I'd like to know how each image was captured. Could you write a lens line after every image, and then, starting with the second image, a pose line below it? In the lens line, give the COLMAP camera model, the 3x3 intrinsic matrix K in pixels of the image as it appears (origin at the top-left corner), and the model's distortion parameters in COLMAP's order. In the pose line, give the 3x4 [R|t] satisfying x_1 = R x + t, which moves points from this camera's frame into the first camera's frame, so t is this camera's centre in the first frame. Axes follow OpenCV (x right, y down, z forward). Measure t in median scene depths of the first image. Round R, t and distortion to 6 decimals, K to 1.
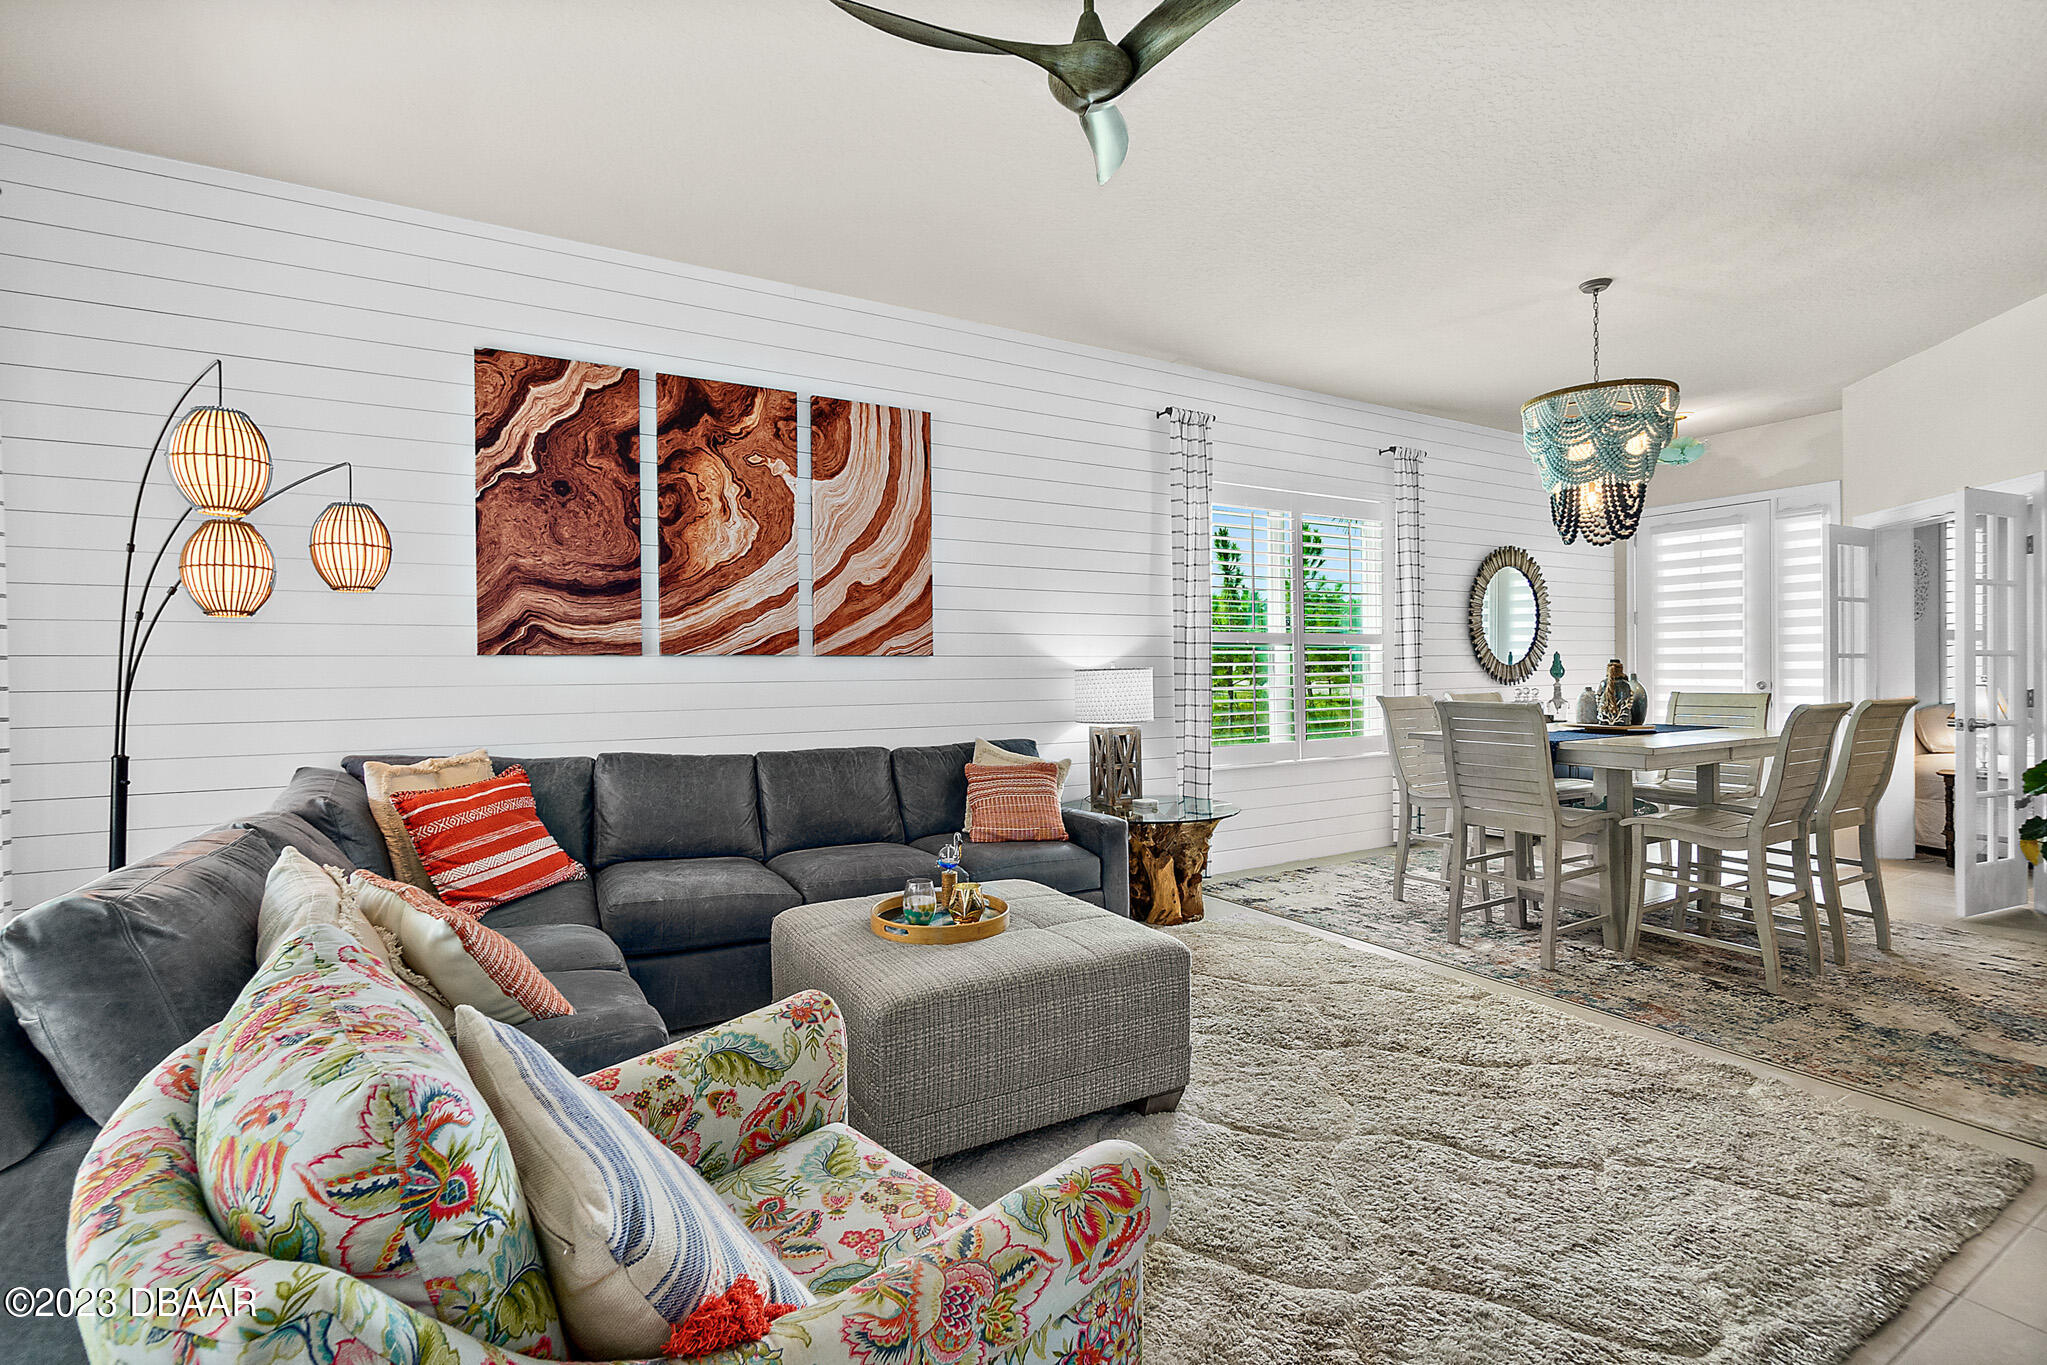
lens RADIAL K [[934.2, 0, 989.6], [0, 934.2, 685.1], [0, 0, 1]] dist [0.004277, 0.000869]
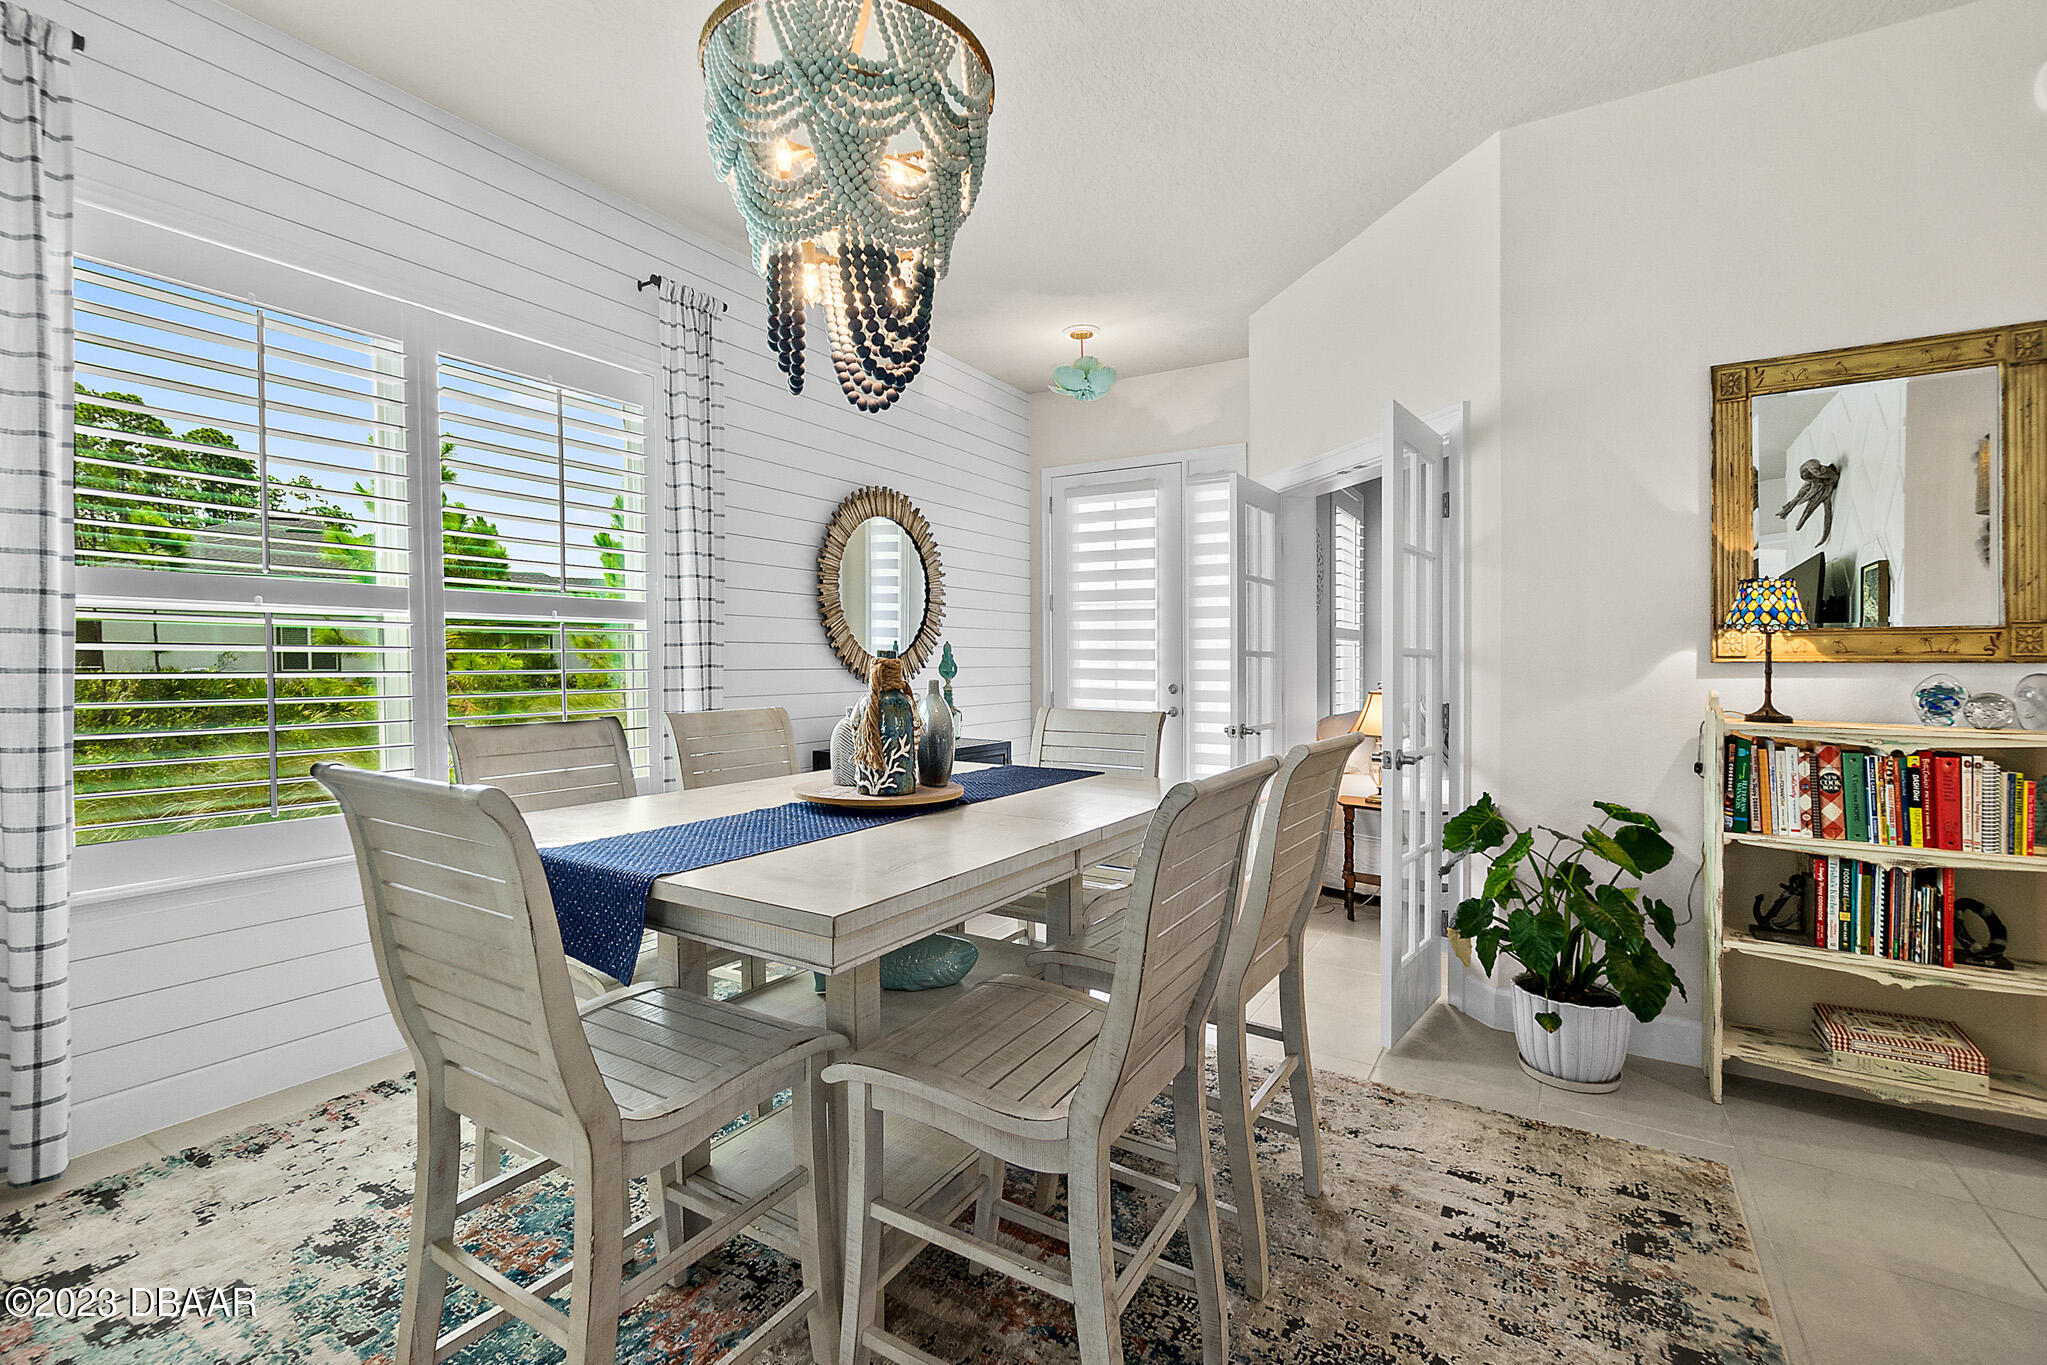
lens RADIAL K [[899.0, 0, 1008.8], [0, 899.0, 661.8], [0, 0, 1]] dist [-0.009453, 0.001543]
pose [[0.884728, 0.014369, 0.465887, 0.343726], [-0.007697, 0.999839, -0.016222, -0.010107], [-0.466045, 0.010766, 0.884695, 0.386312]]
